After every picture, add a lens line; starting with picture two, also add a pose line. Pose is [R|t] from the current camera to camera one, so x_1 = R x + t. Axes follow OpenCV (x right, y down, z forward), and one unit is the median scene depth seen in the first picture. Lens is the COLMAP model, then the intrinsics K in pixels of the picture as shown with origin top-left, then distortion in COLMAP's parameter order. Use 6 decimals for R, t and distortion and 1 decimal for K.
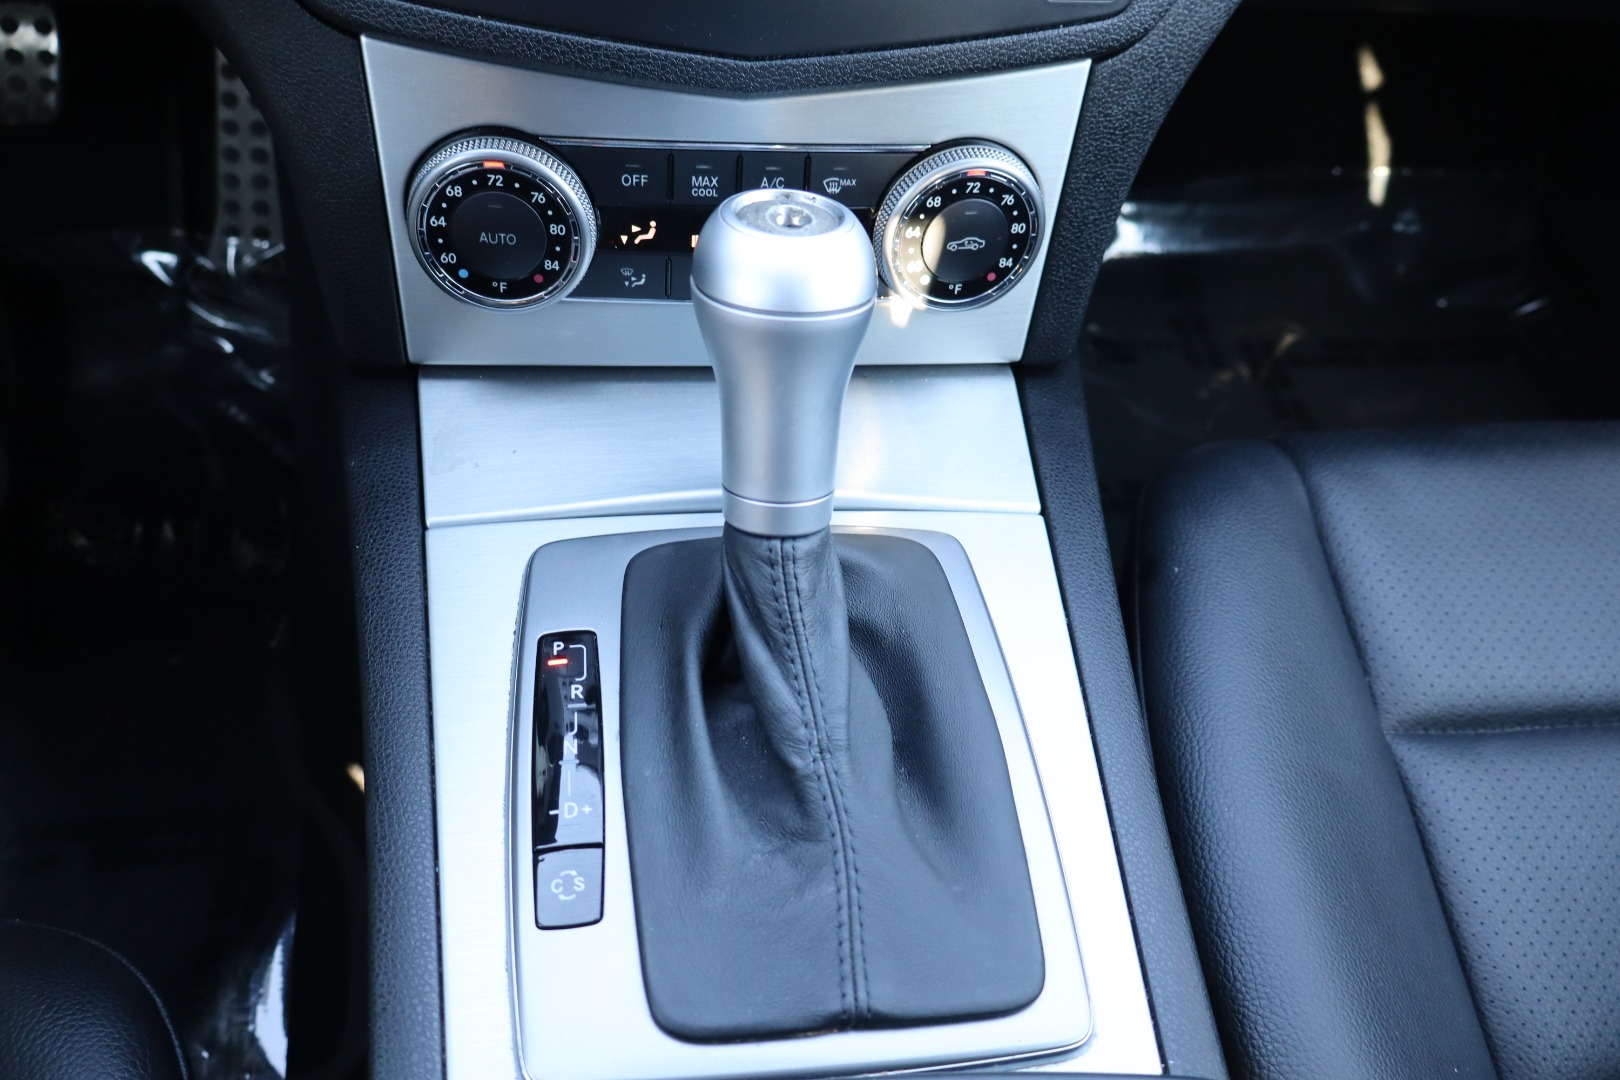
lens RADIAL K [[1368.0, 0, 815.2], [0, 1368.0, 547.8], [0, 0, 1]] dist [-0.004220, 0.018871]
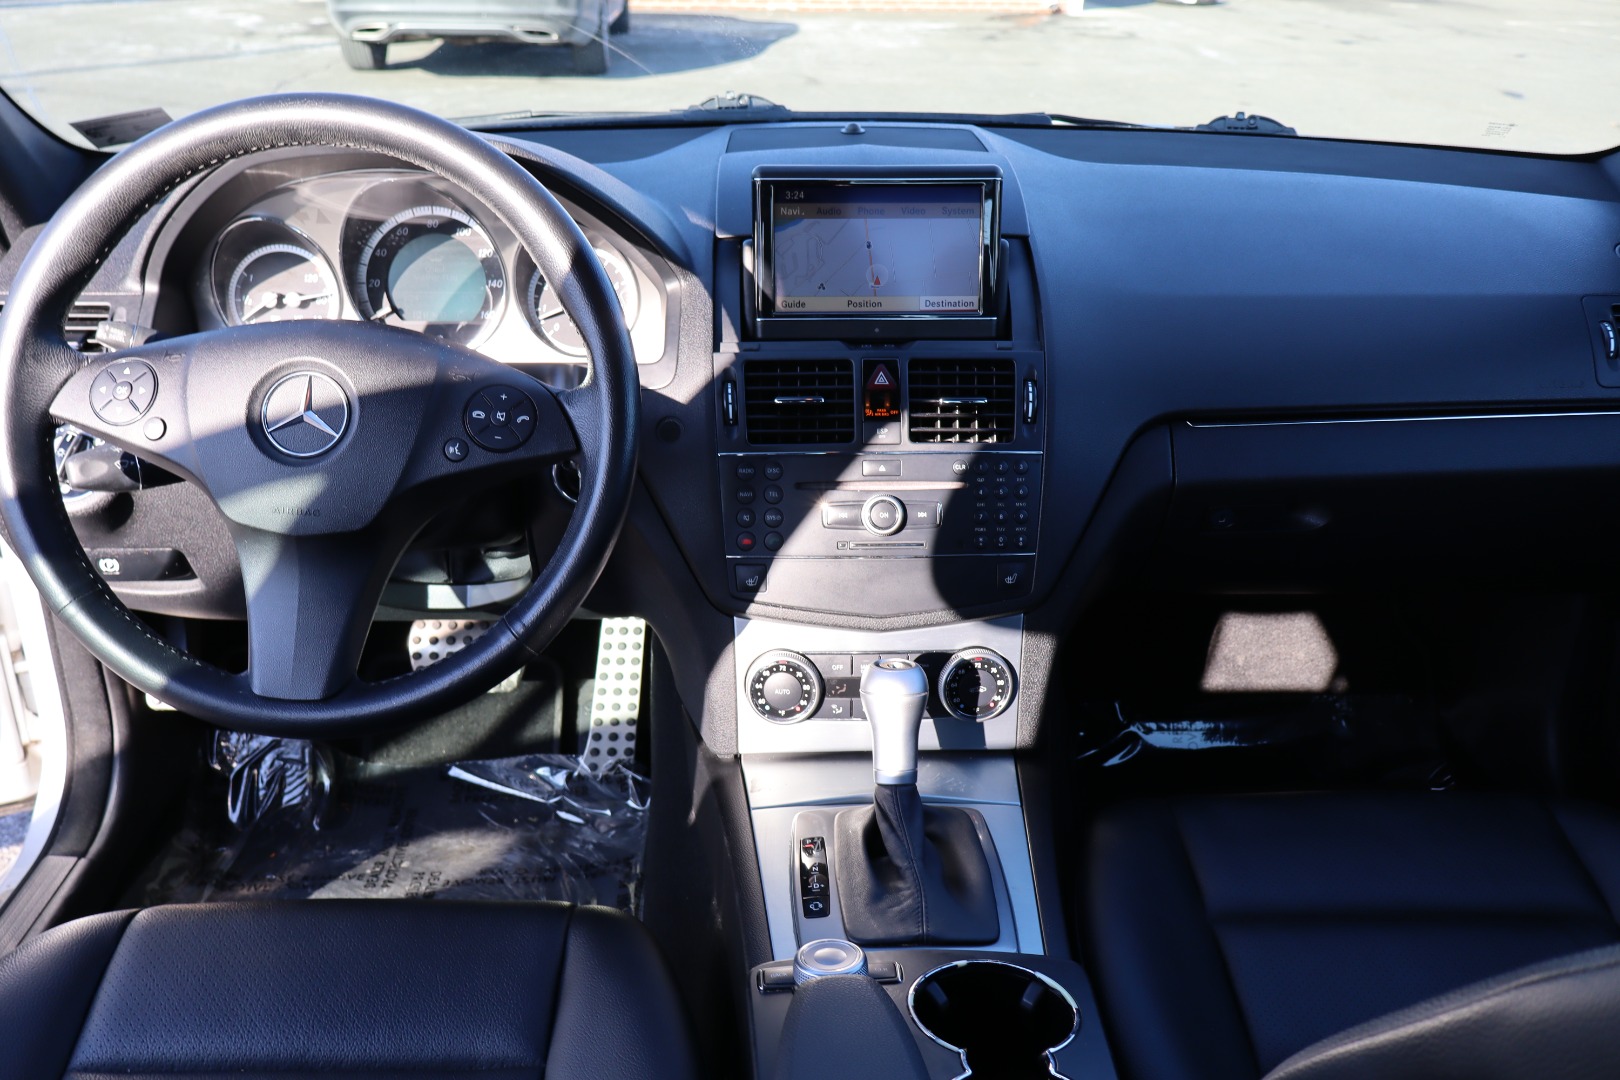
lens RADIAL K [[1417.0, 0, 805.6], [0, 1417.0, 543.7], [0, 0, 1]] dist [0.019016, -0.003708]
pose [[0.992096, -0.056126, -0.112225, 0.115969], [0.001718, 0.900374, -0.435114, 0.674572], [0.125466, 0.431482, 0.893354, -1.455016]]
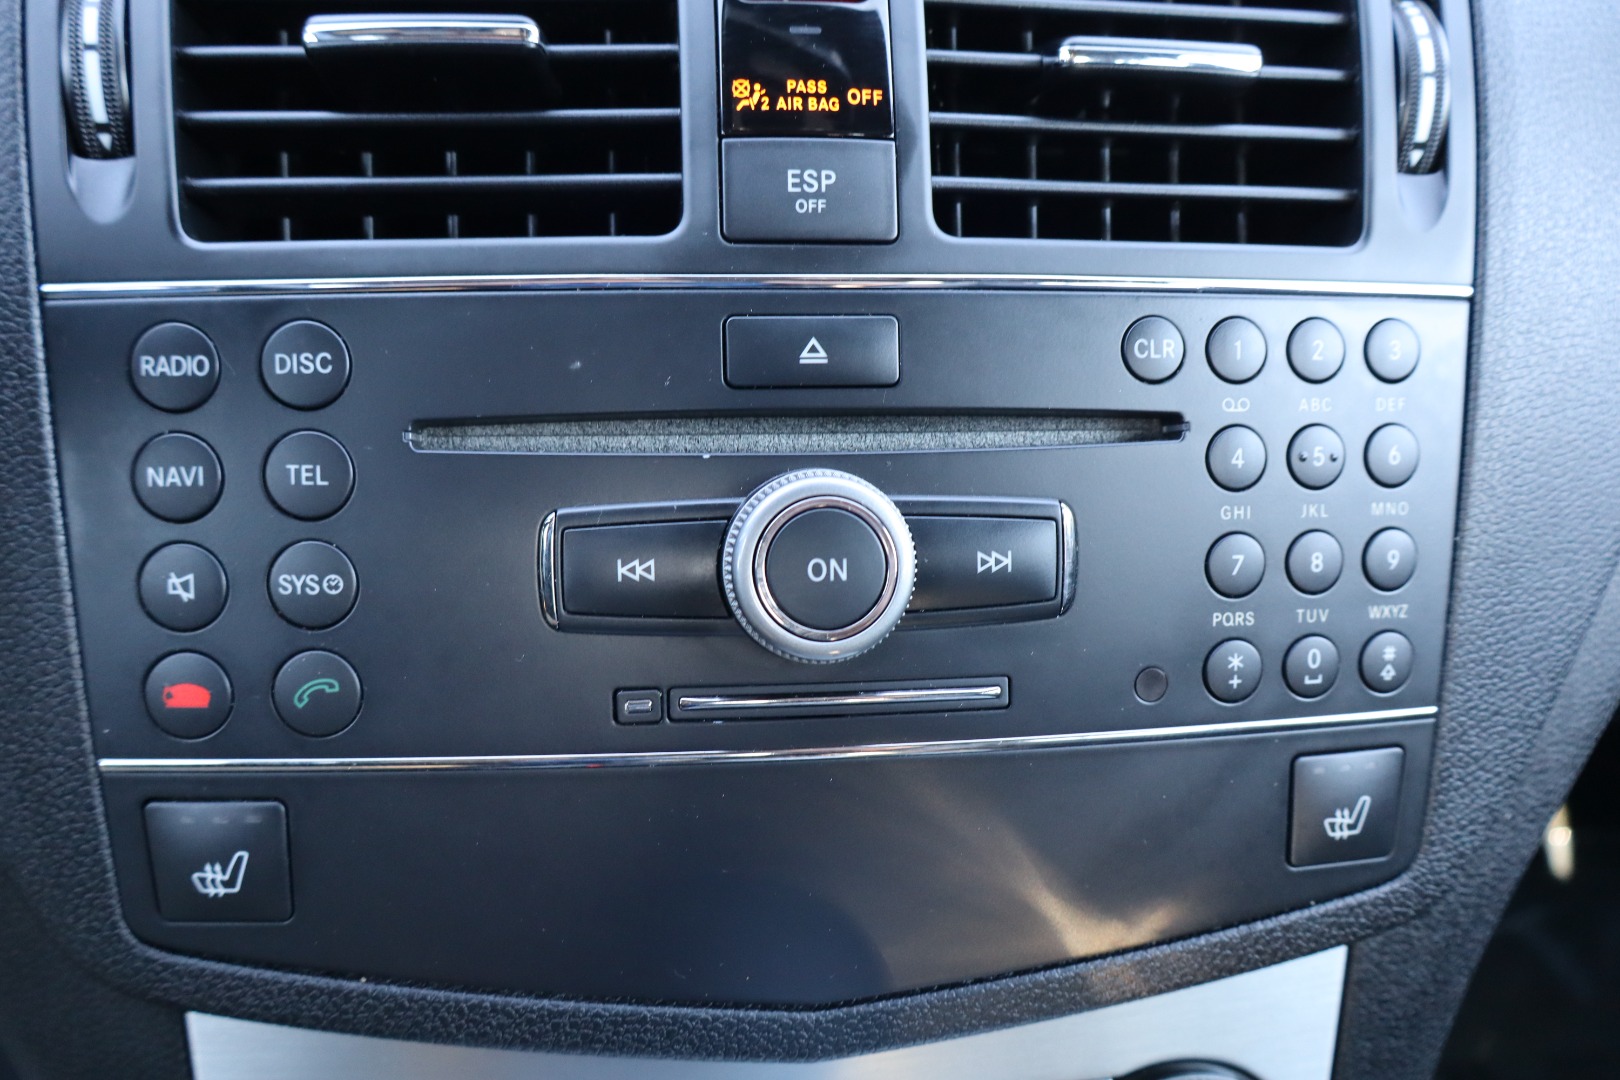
lens RADIAL K [[1368.0, 0, 819.7], [0, 1368.0, 534.9], [0, 0, 1]] dist [-0.004220, 0.018871]
pose [[0.997590, -0.066532, -0.019695, -0.019539], [0.052045, 0.905218, -0.421749, -0.285139], [0.045888, 0.419708, 0.906499, 0.362286]]
